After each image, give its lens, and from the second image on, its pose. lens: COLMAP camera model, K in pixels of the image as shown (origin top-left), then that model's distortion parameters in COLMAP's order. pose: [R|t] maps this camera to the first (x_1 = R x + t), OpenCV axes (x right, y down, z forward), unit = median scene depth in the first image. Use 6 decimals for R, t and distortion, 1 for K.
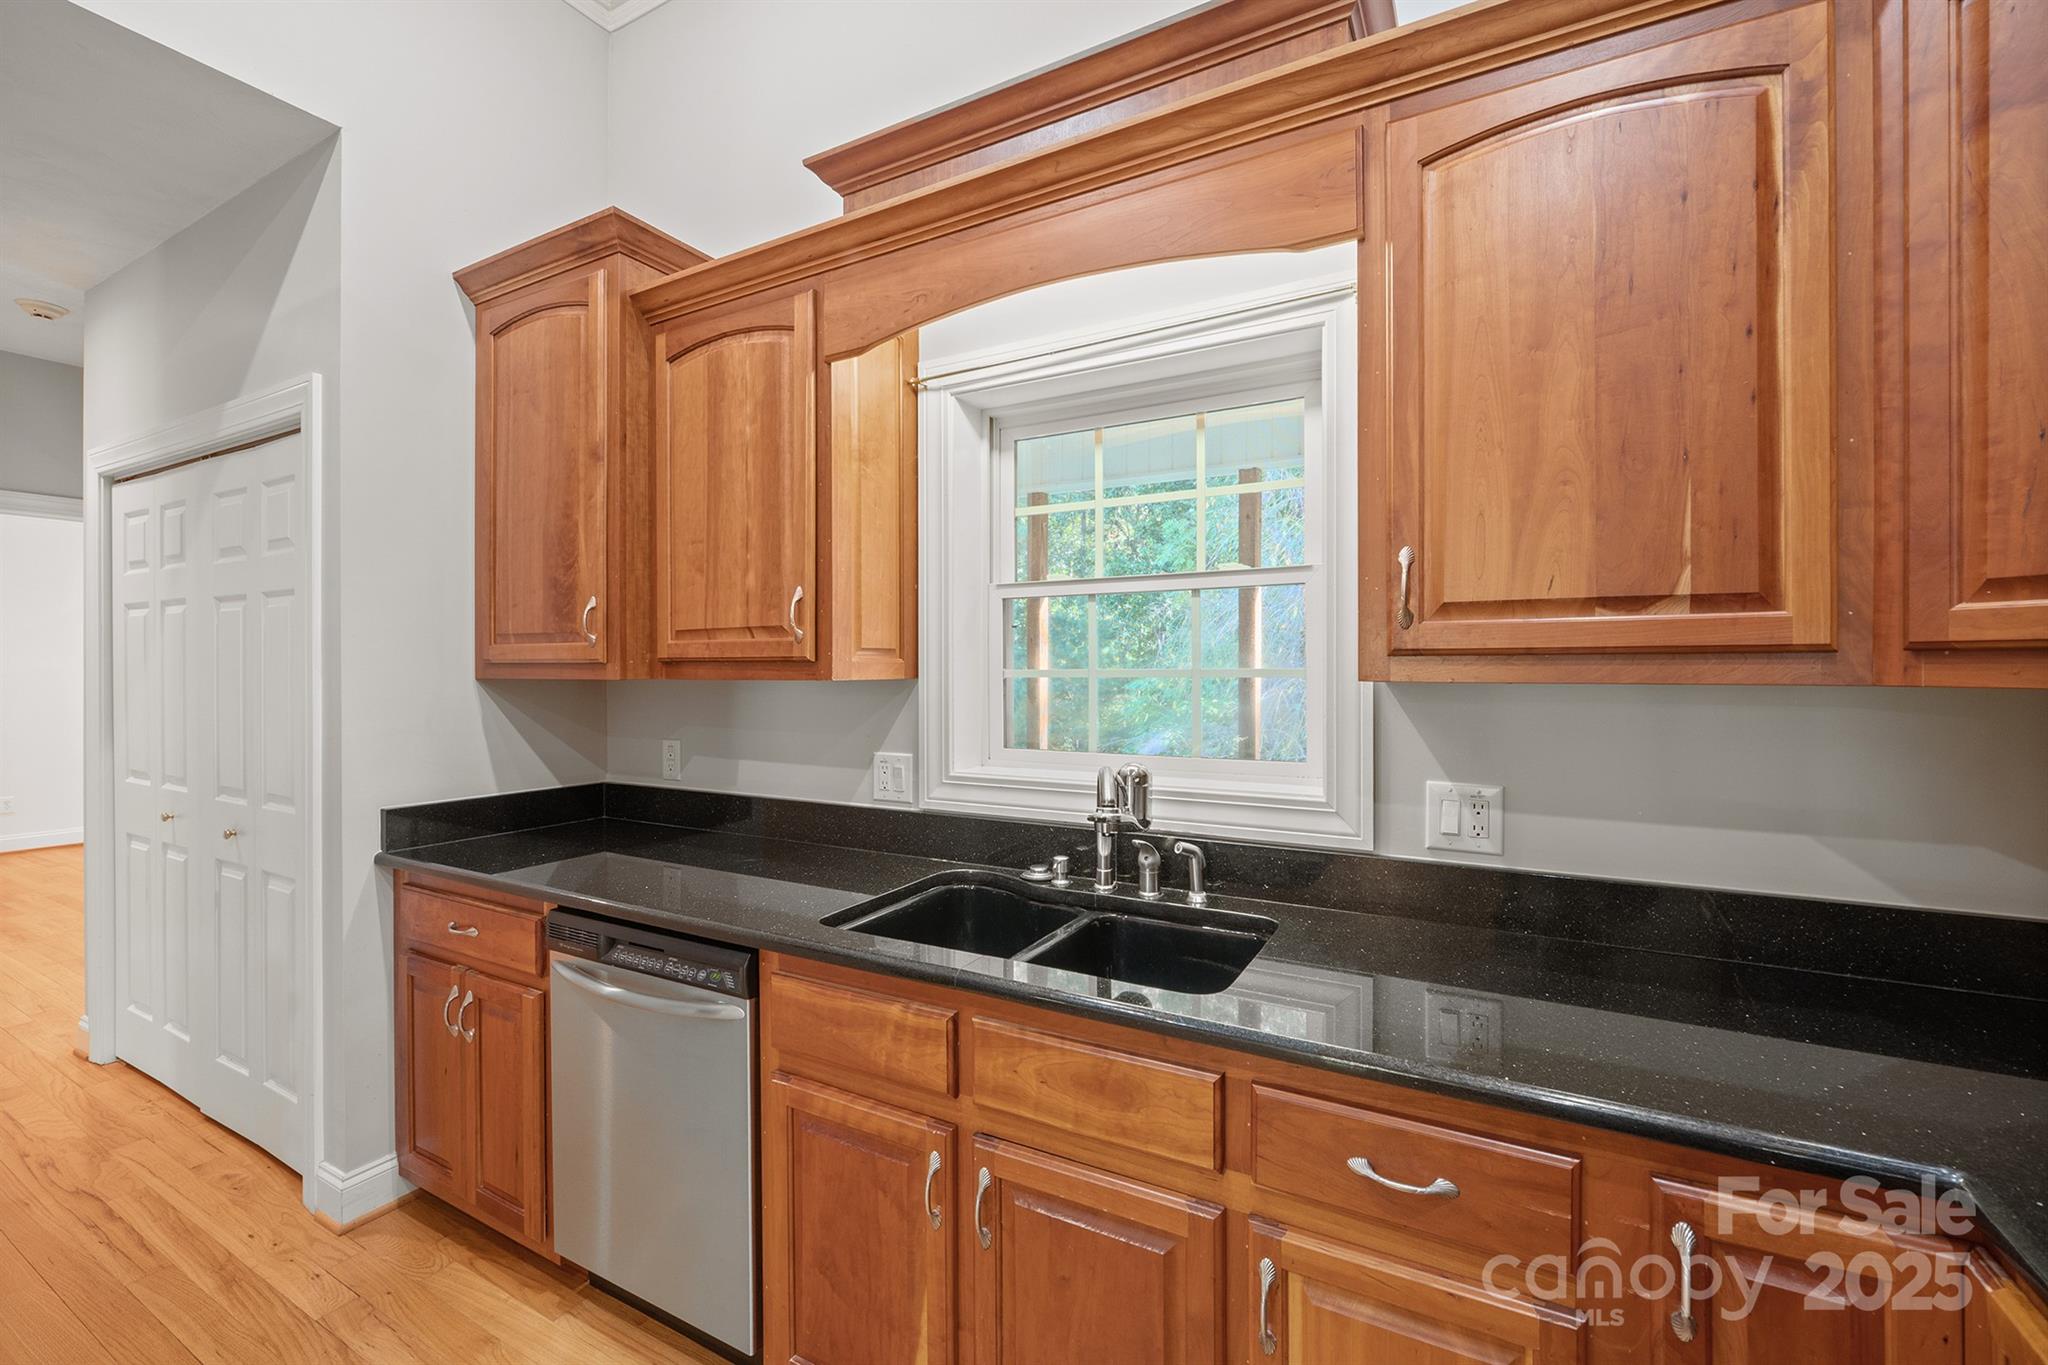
lens RADIAL K [[860.6, 0, 1028.1], [0, 860.6, 672.3], [0, 0, 1]] dist [-0.000624, -0.000012]
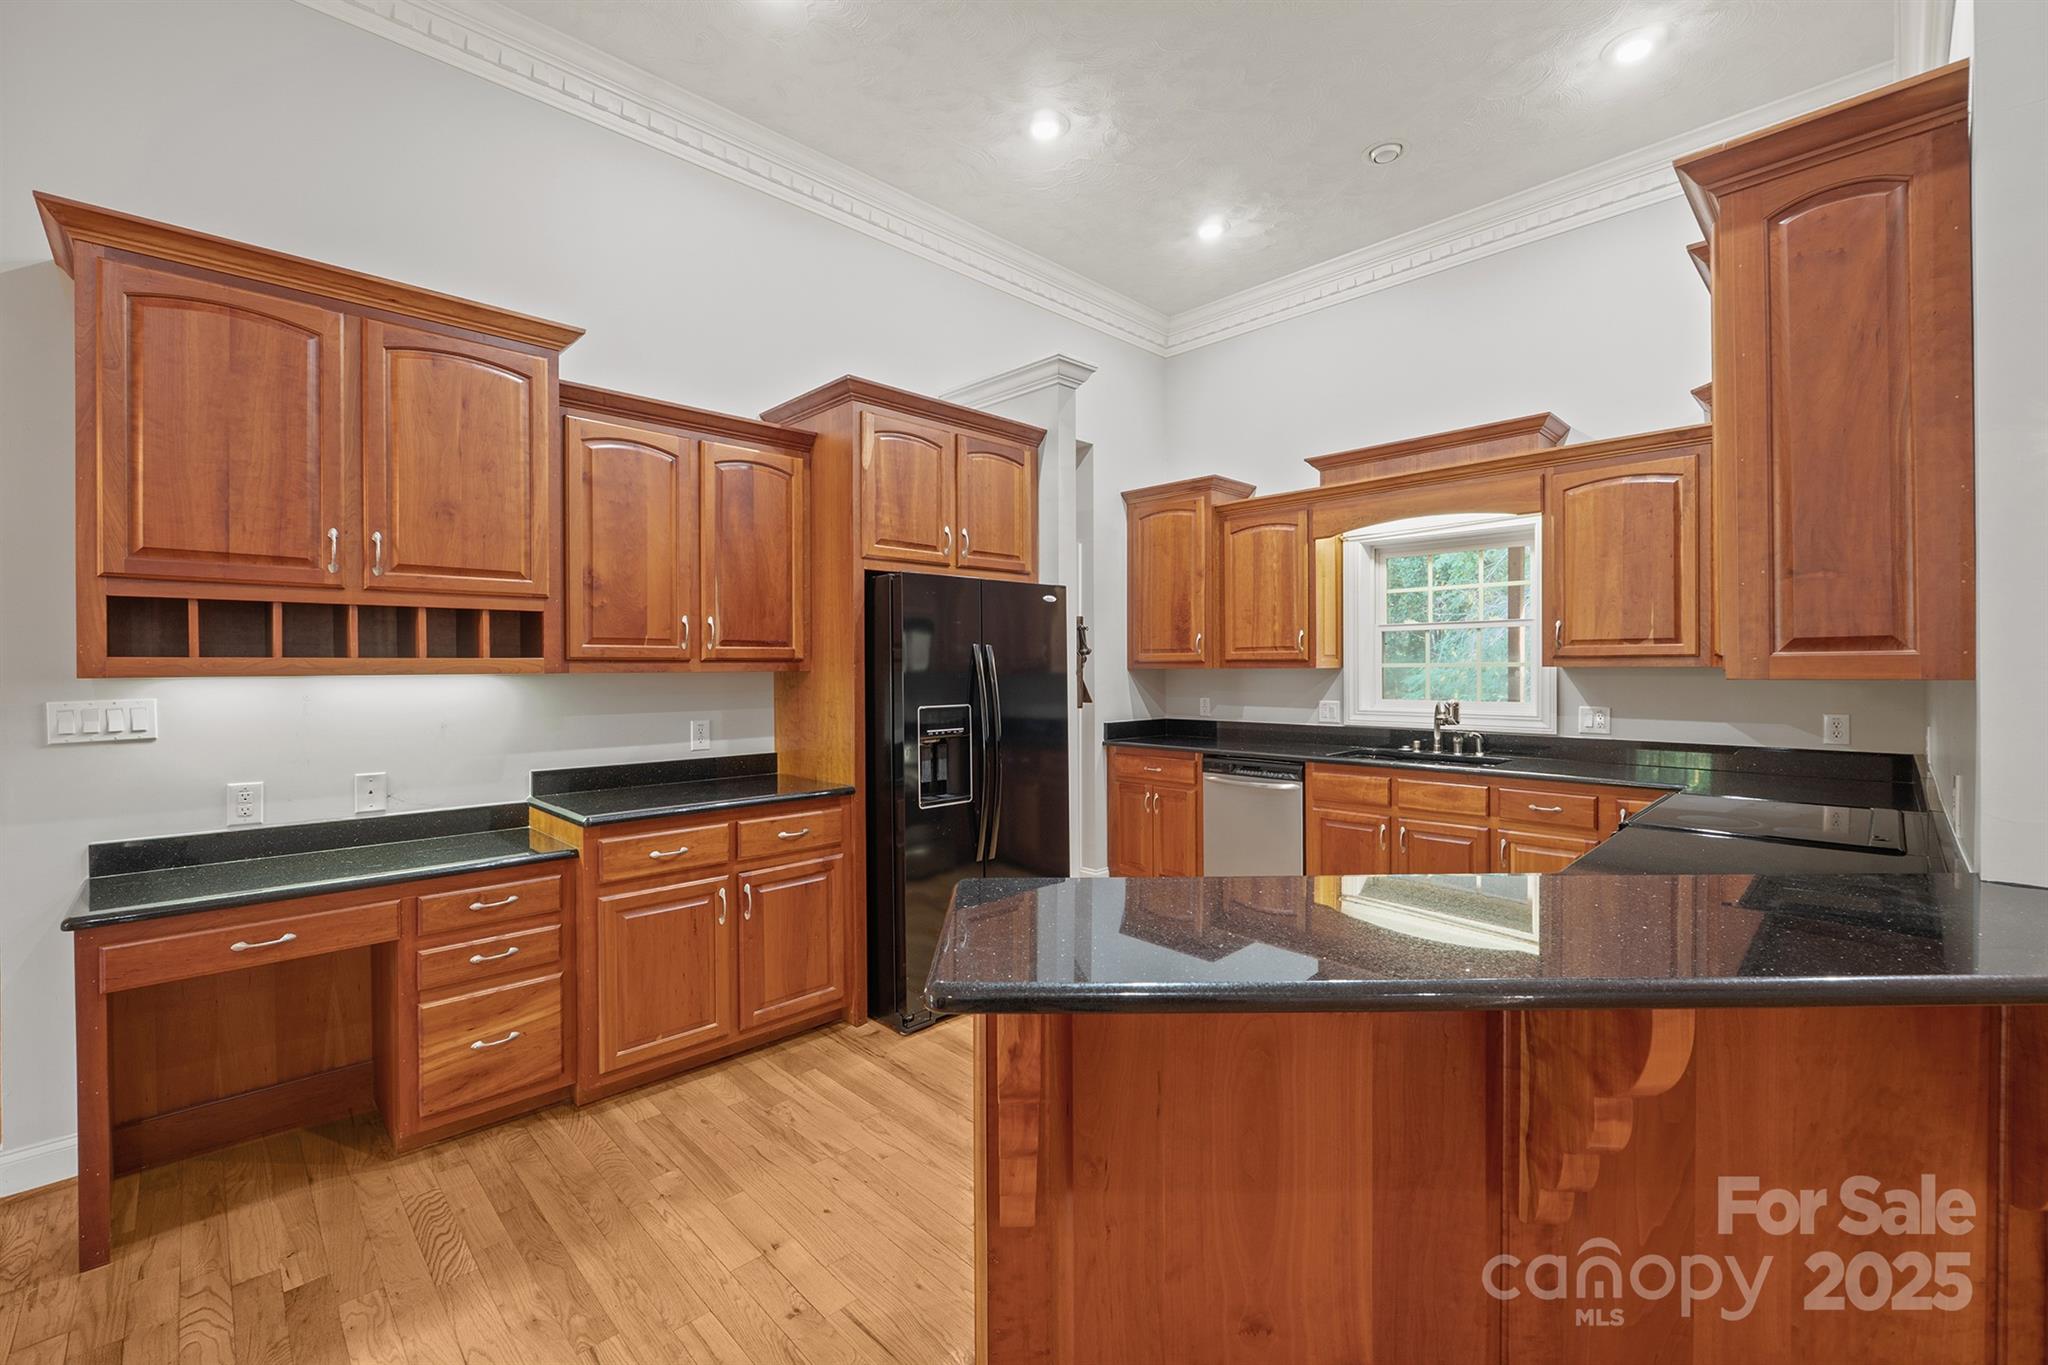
lens RADIAL K [[860.6, 0, 1028.1], [0, 860.6, 672.3], [0, 0, 1]] dist [-0.000624, -0.000012]
pose [[0.959539, -0.002125, -0.281568, -0.326665], [0.003721, 0.999980, 0.005133, 0.005344], [0.281551, -0.005974, 0.959528, -1.612534]]
